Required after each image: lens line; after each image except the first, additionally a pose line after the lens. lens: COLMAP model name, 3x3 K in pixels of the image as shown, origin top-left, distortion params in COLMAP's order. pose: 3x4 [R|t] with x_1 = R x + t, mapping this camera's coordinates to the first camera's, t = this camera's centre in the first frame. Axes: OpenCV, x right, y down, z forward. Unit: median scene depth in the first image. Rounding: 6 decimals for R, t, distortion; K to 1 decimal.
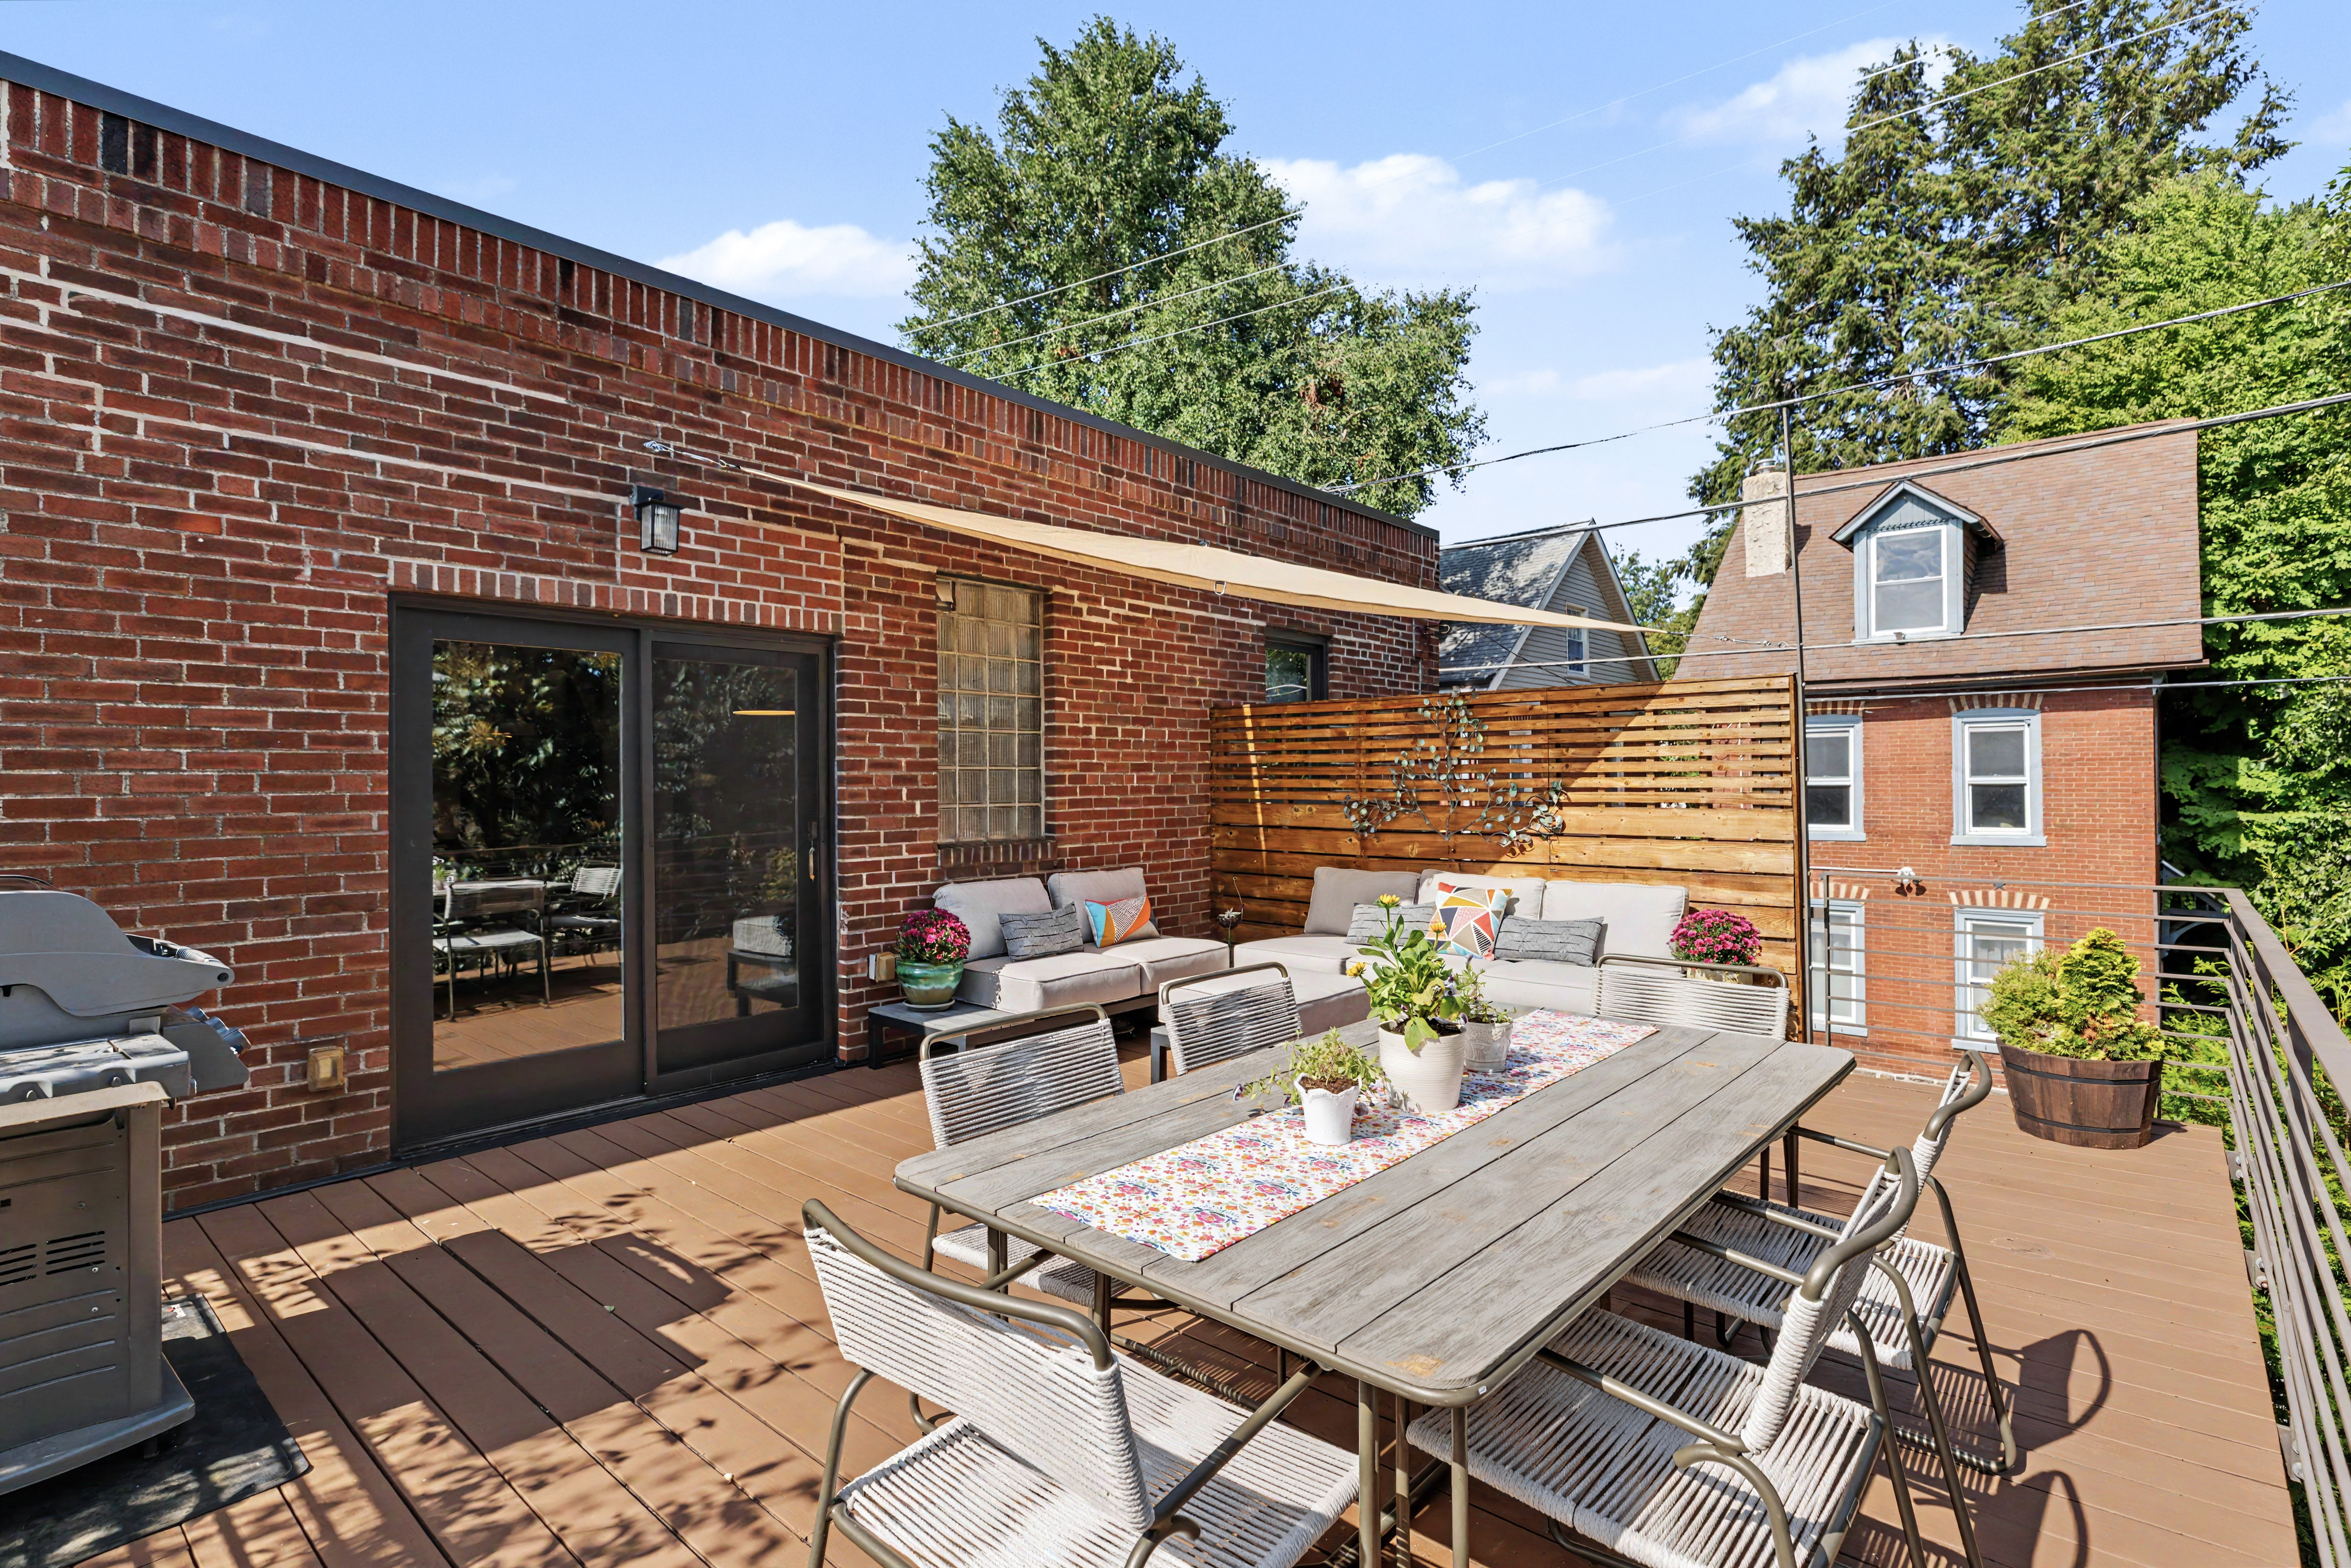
lens RADIAL K [[1138.6, 0, 1171.4], [0, 1138.6, 772.6], [0, 0, 1]] dist [-0.005051, 0.000313]
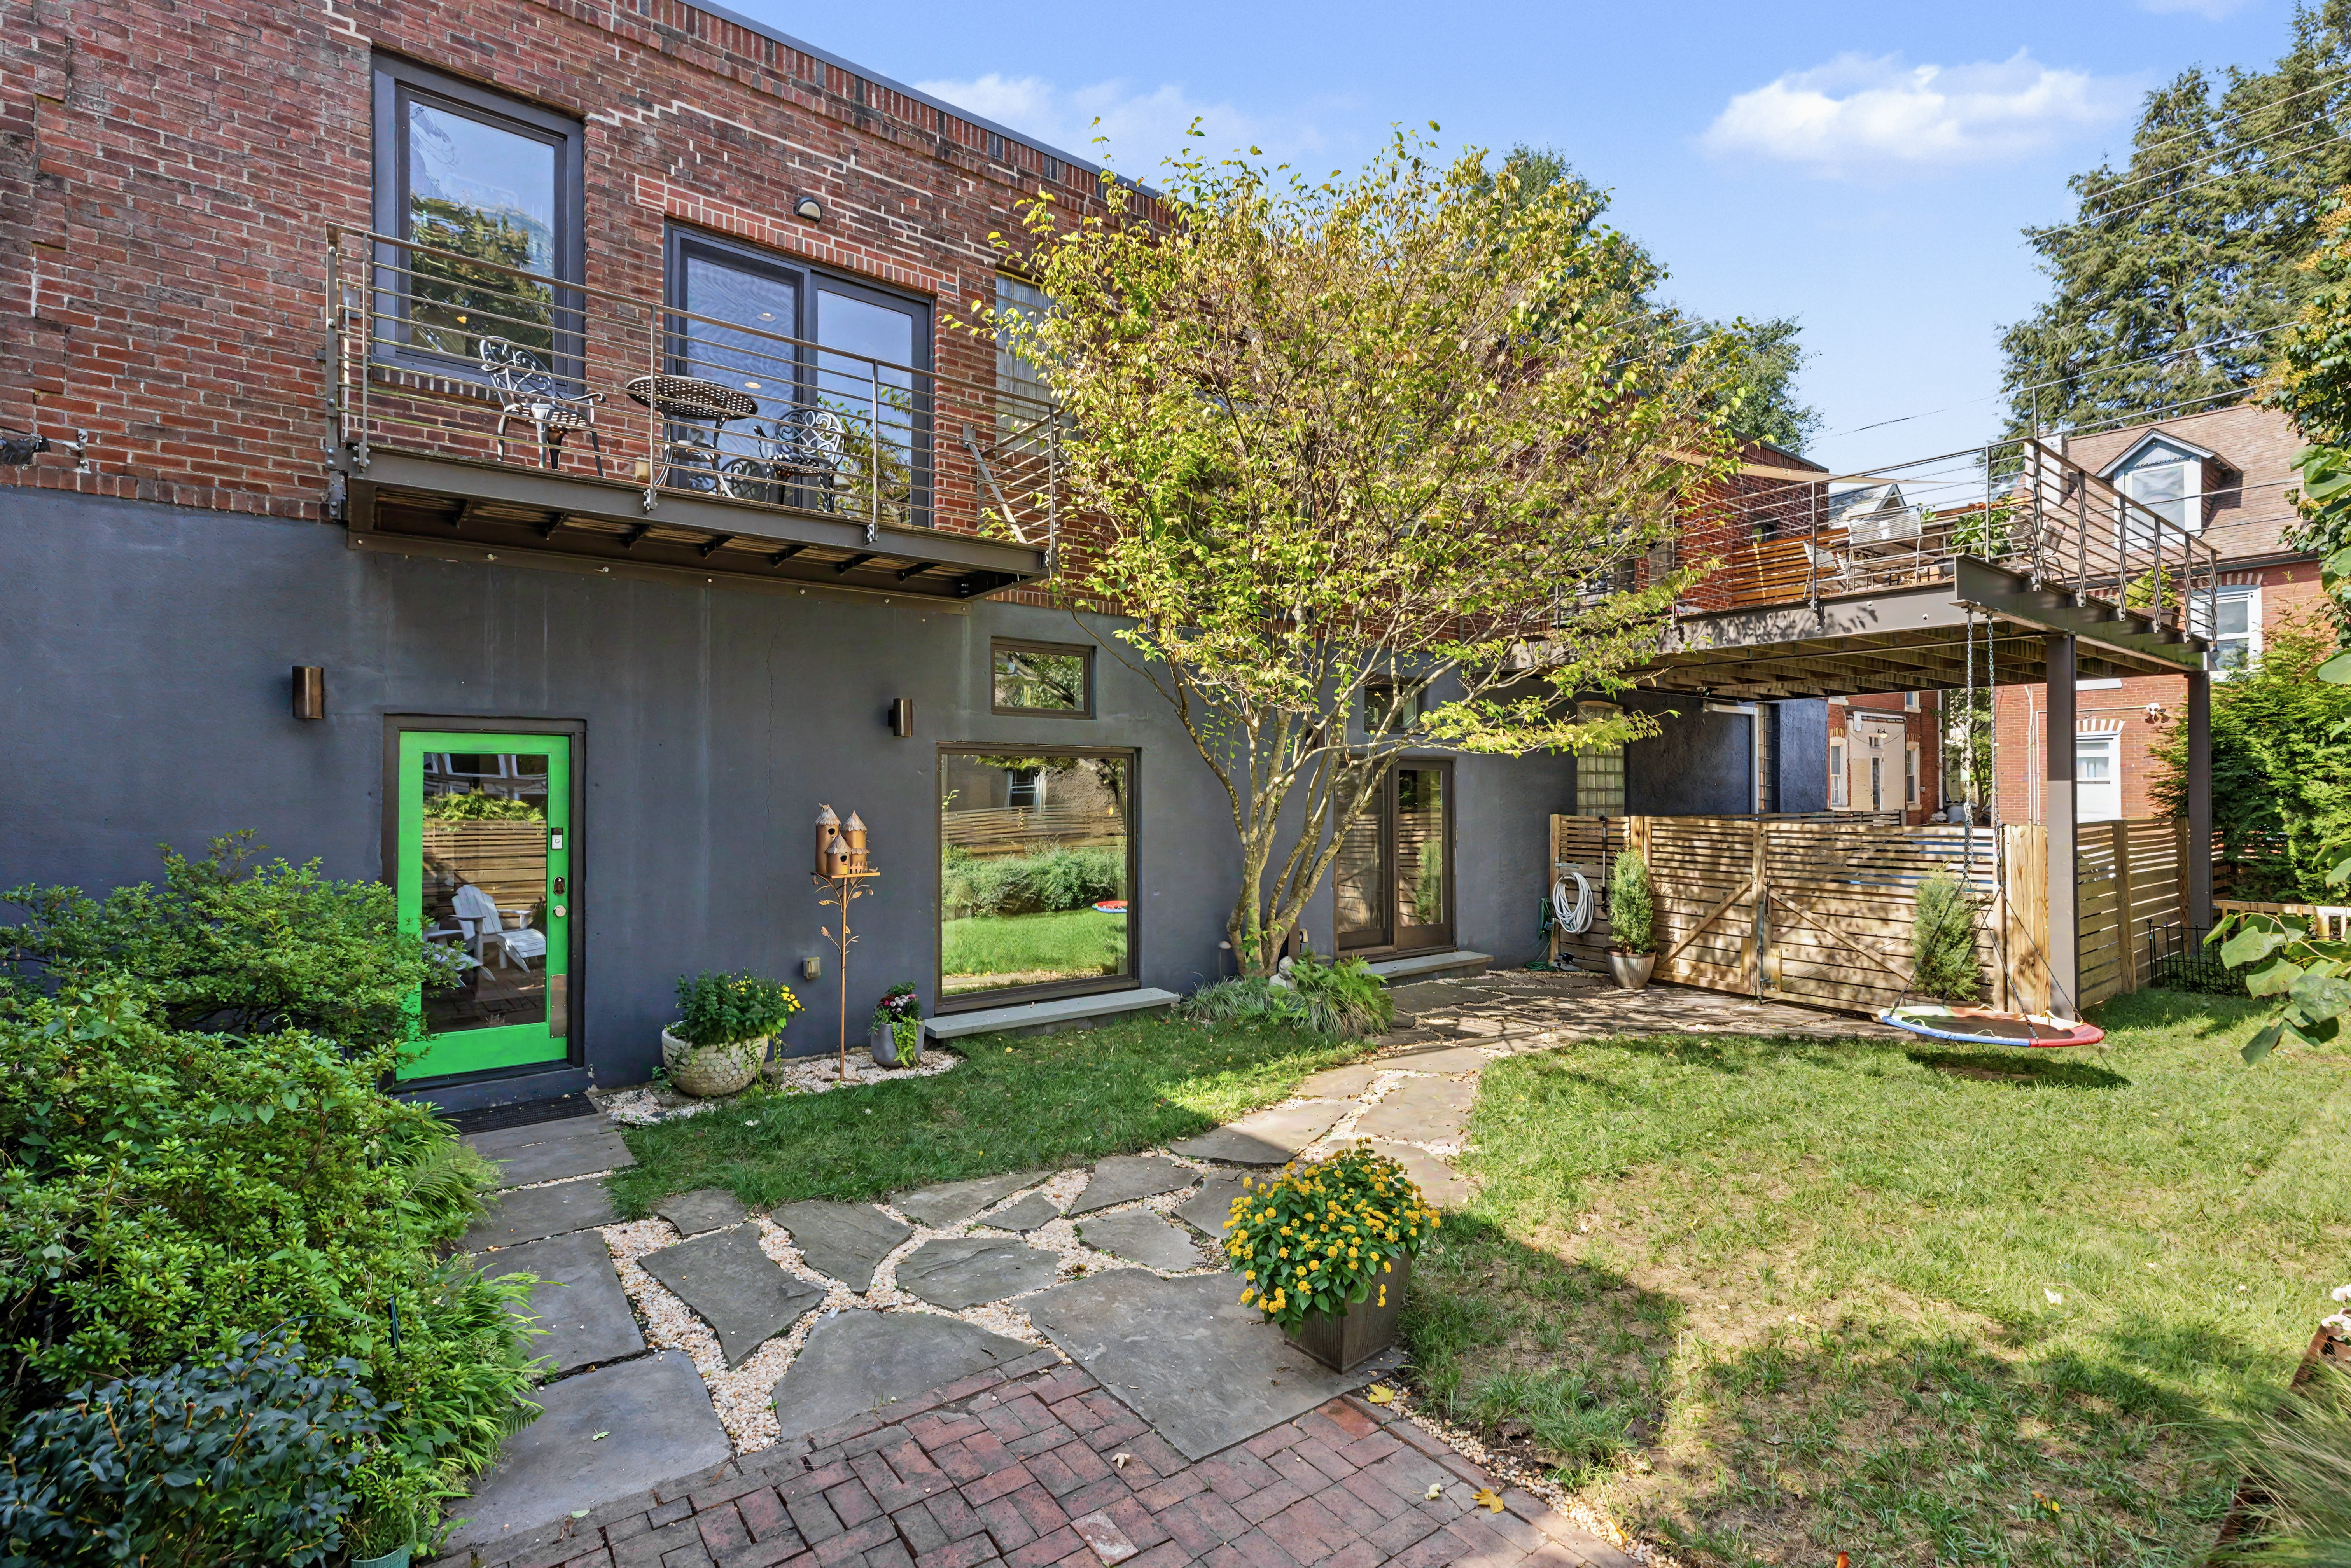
lens RADIAL K [[1064.6, 0, 1185.8], [0, 1064.6, 795.9], [0, 0, 1]] dist [0.000700, -0.000586]
pose [[0.979981, 0.003012, -0.199070, -0.161859], [0.000741, 0.999823, 0.018778, 0.099329], [0.199091, -0.018549, 0.979805, -0.321531]]
